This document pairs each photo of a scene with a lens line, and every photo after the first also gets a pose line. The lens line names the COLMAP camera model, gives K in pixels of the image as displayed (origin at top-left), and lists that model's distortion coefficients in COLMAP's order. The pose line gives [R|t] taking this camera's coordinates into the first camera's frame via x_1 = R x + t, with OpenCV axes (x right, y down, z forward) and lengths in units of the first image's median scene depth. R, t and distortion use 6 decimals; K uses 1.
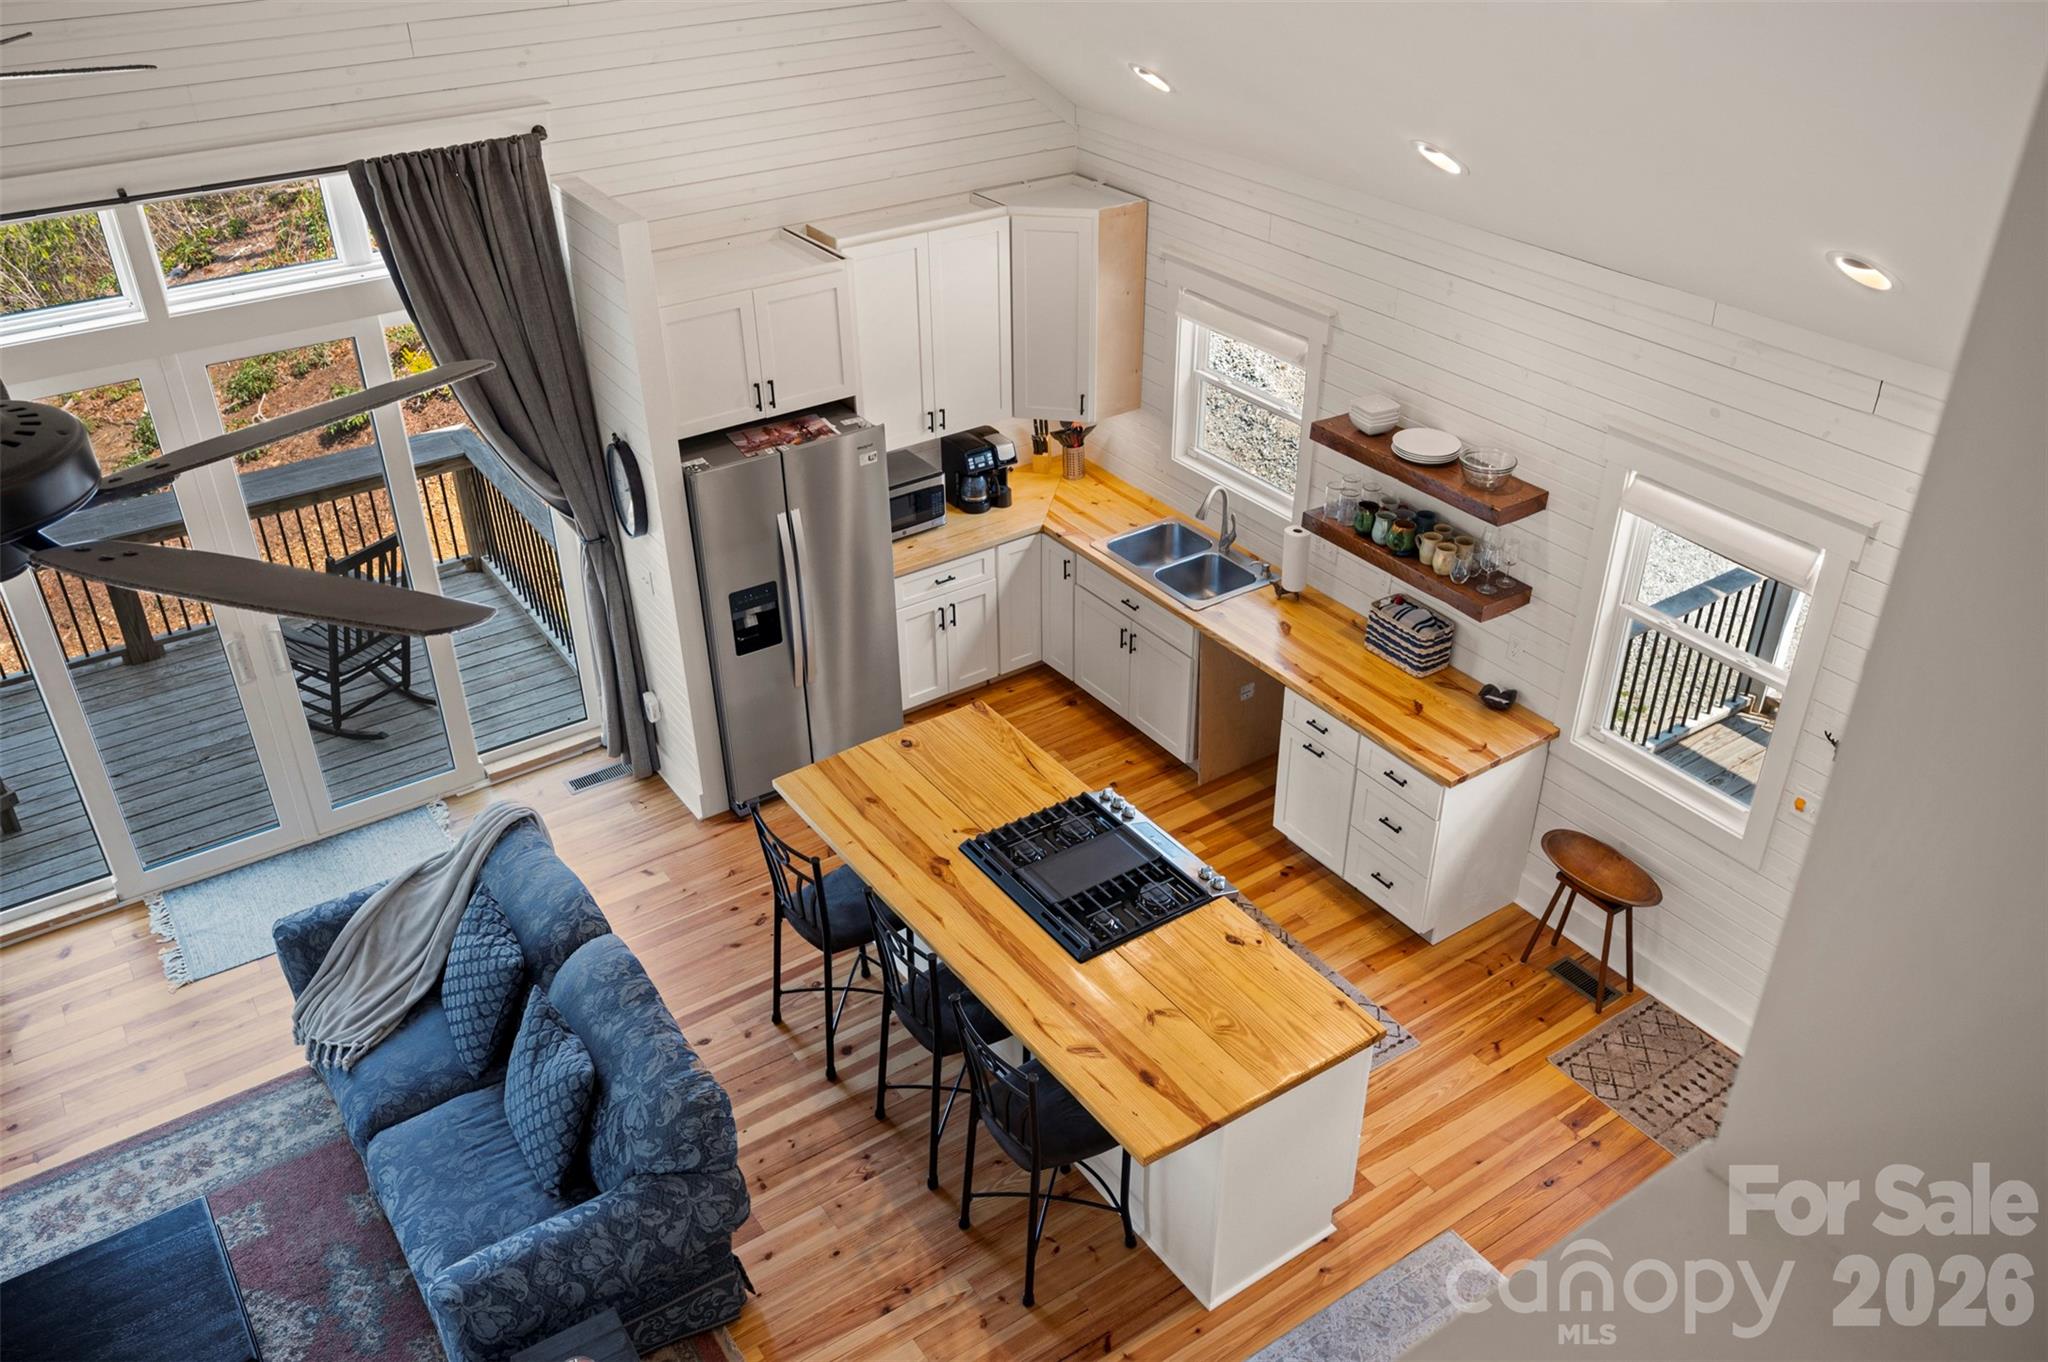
lens RADIAL K [[1592.1, 0, 1011.2], [0, 1592.1, 689.7], [0, 0, 1]] dist [-0.005721, -0.002012]
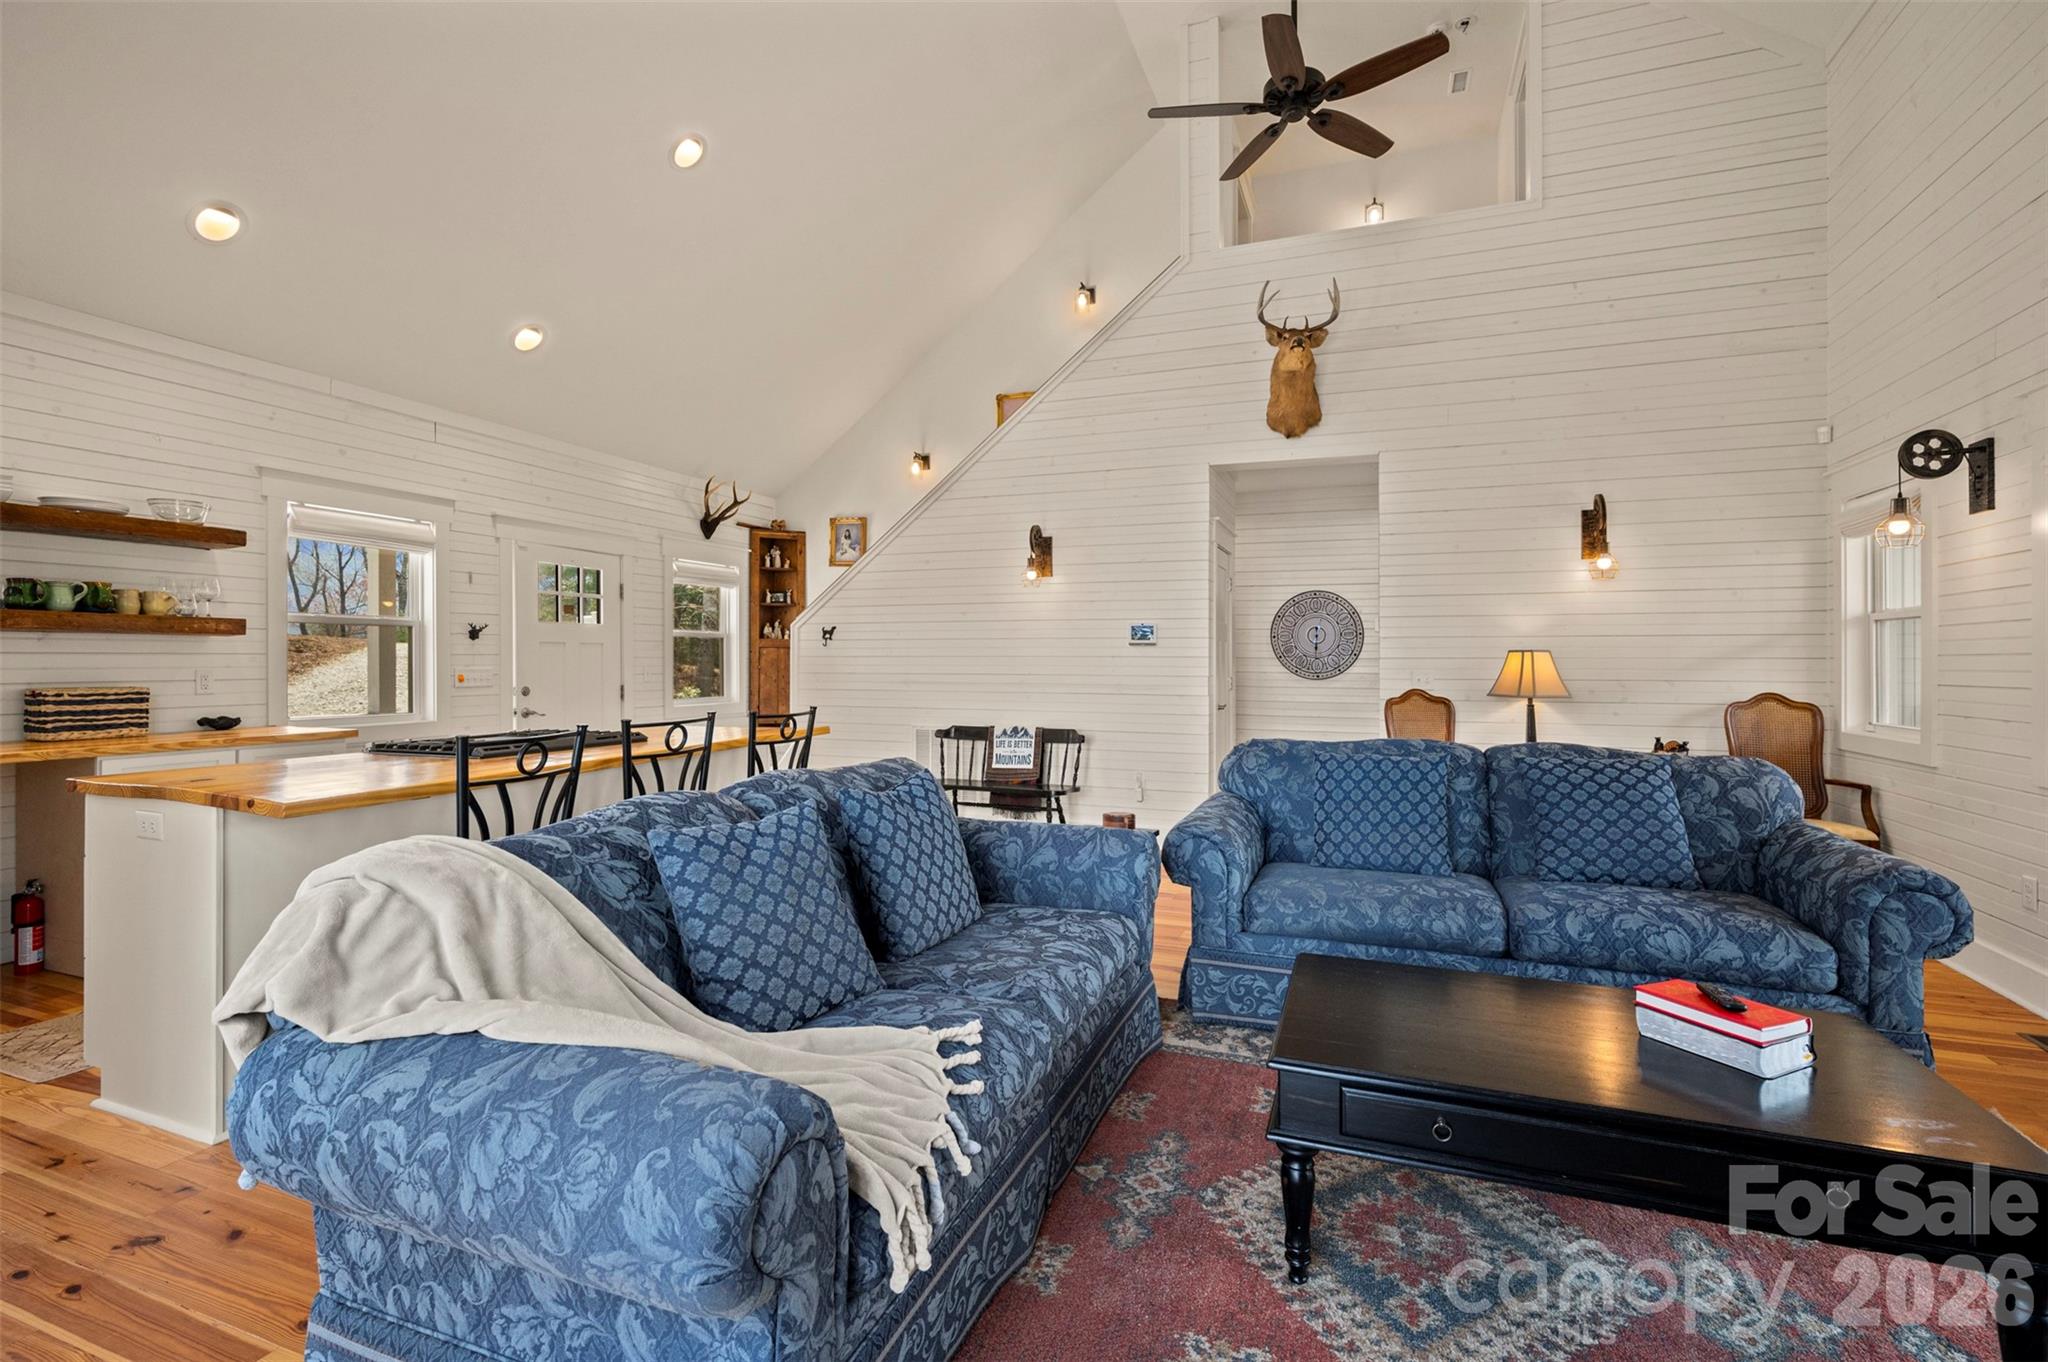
lens RADIAL K [[909.5, 0, 1012.5], [0, 909.5, 669.6], [0, 0, 1]] dist [0.003636, 0.000903]
pose [[-0.562078, 0.007078, 0.827054, -0.549291], [0.440241, 0.849097, 0.291928, 0.030334], [-0.700183, 0.528189, -0.480375, 0.866128]]
